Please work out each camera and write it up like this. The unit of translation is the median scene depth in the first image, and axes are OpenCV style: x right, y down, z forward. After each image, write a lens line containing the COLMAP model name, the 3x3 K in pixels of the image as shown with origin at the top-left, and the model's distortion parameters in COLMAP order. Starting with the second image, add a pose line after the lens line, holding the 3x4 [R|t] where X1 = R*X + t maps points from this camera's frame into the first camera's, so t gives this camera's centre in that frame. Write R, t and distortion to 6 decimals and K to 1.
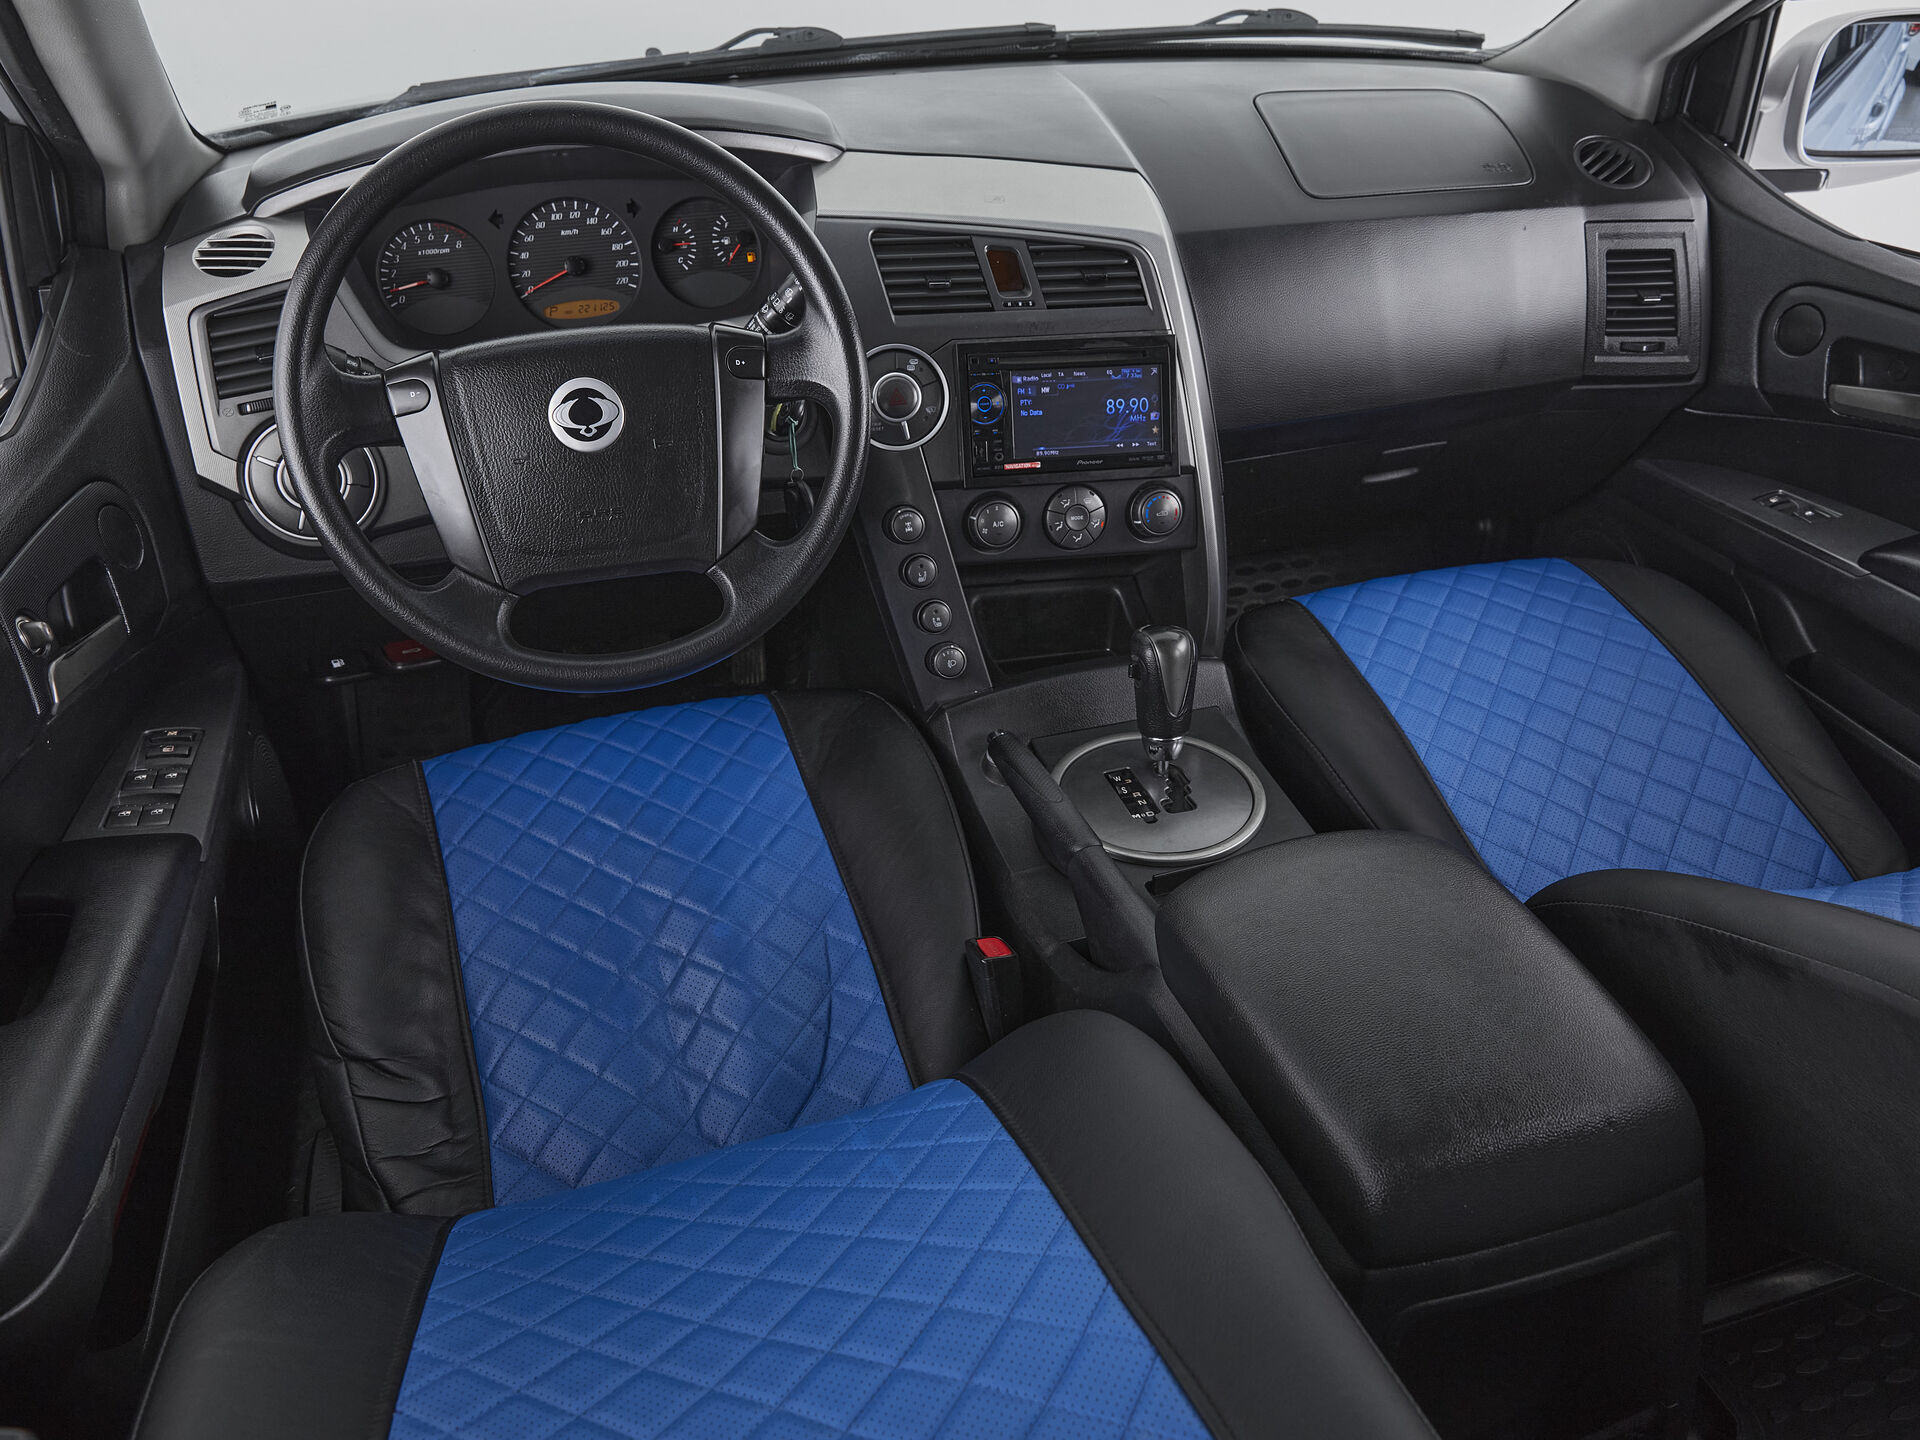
lens RADIAL K [[1441.2, 0, 956.6], [0, 1441.2, 730.7], [0, 0, 1]] dist [-0.009221, 0.001990]
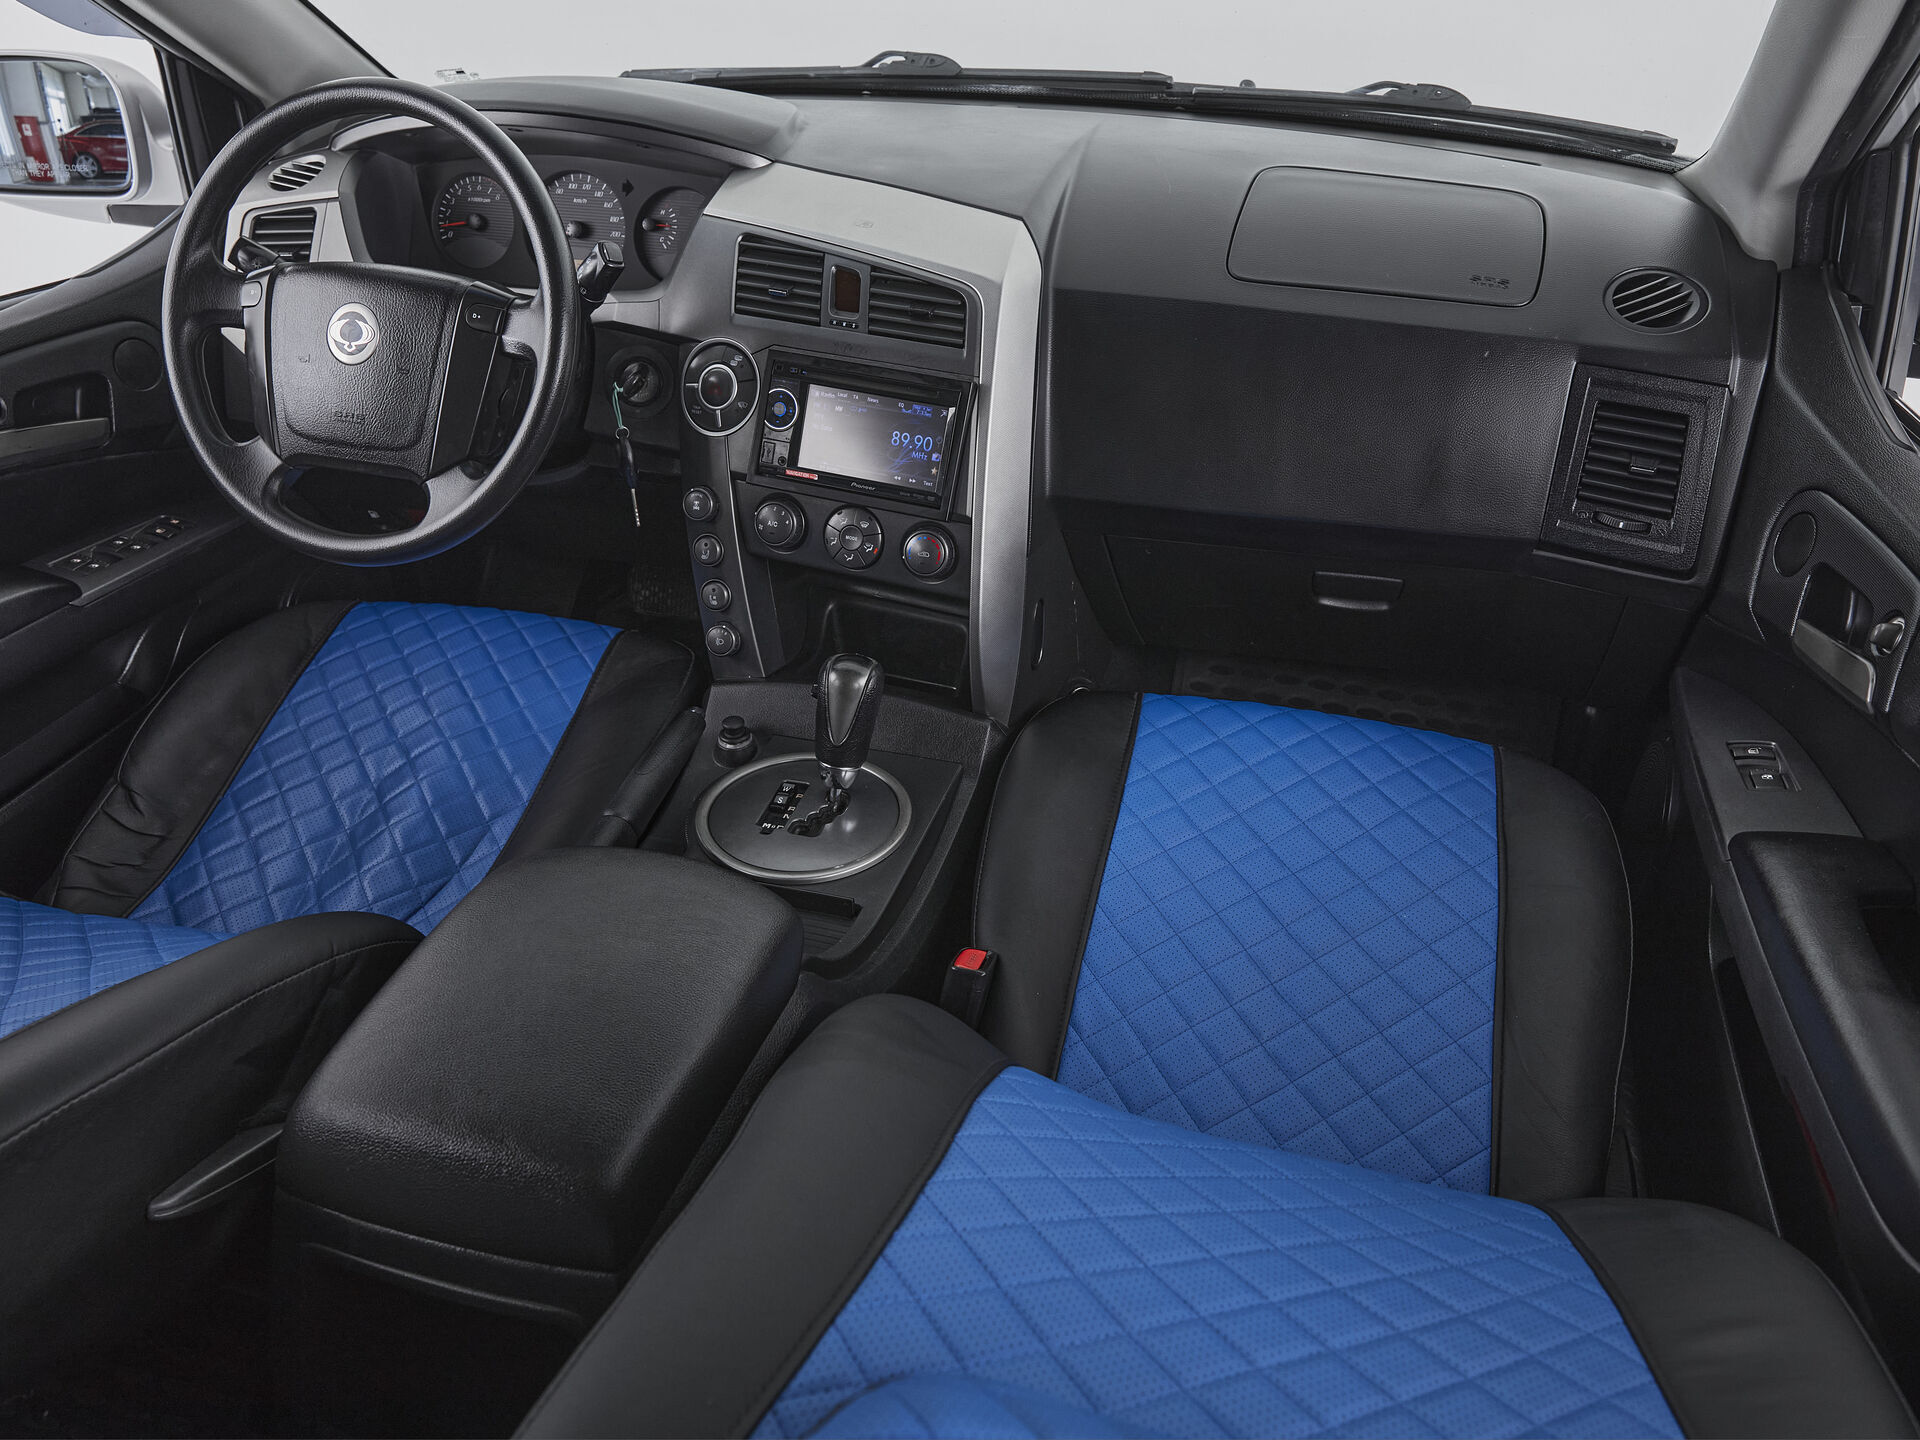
lens RADIAL K [[1440.6, 0, 956.5], [0, 1440.6, 712.1], [0, 0, 1]] dist [-0.006686, 0.003182]
pose [[0.852368, 0.291305, -0.434294, 0.632815], [-0.303857, 0.951789, 0.042052, -0.096568], [0.425606, 0.096120, 0.899789, 0.124916]]
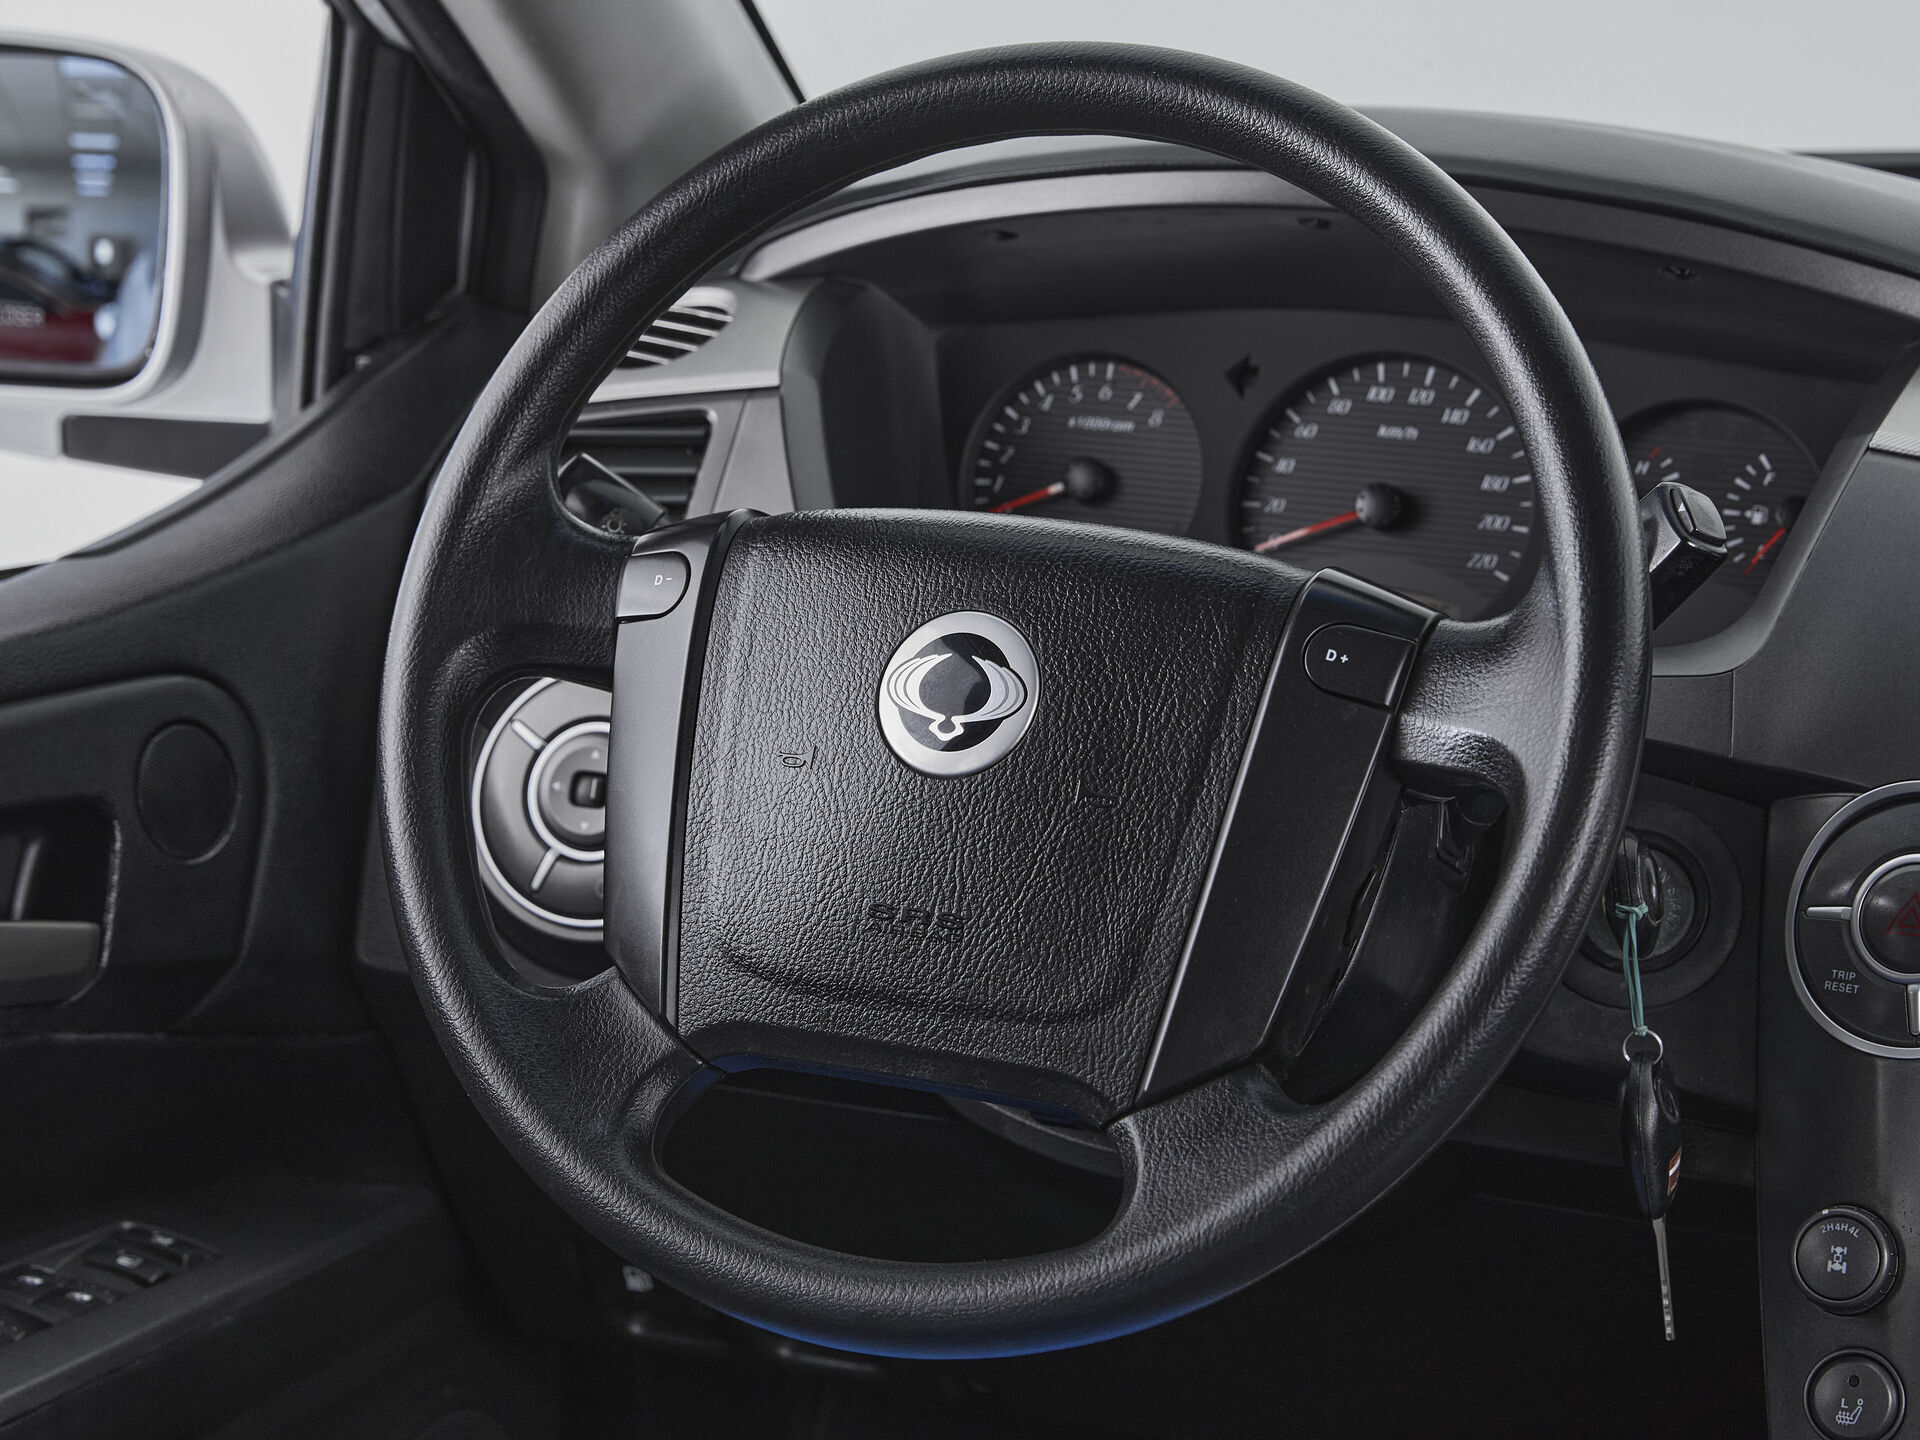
lens RADIAL K [[4184.6, 0, 906.6], [0, 4184.6, 719.5], [0, 0, 1]] dist [-0.033701, -0.410970]
pose [[0.764435, 0.167830, -0.622473, 0.401262], [-0.381748, 0.895891, -0.227261, 0.059768], [0.519527, 0.411354, 0.748919, 0.052969]]
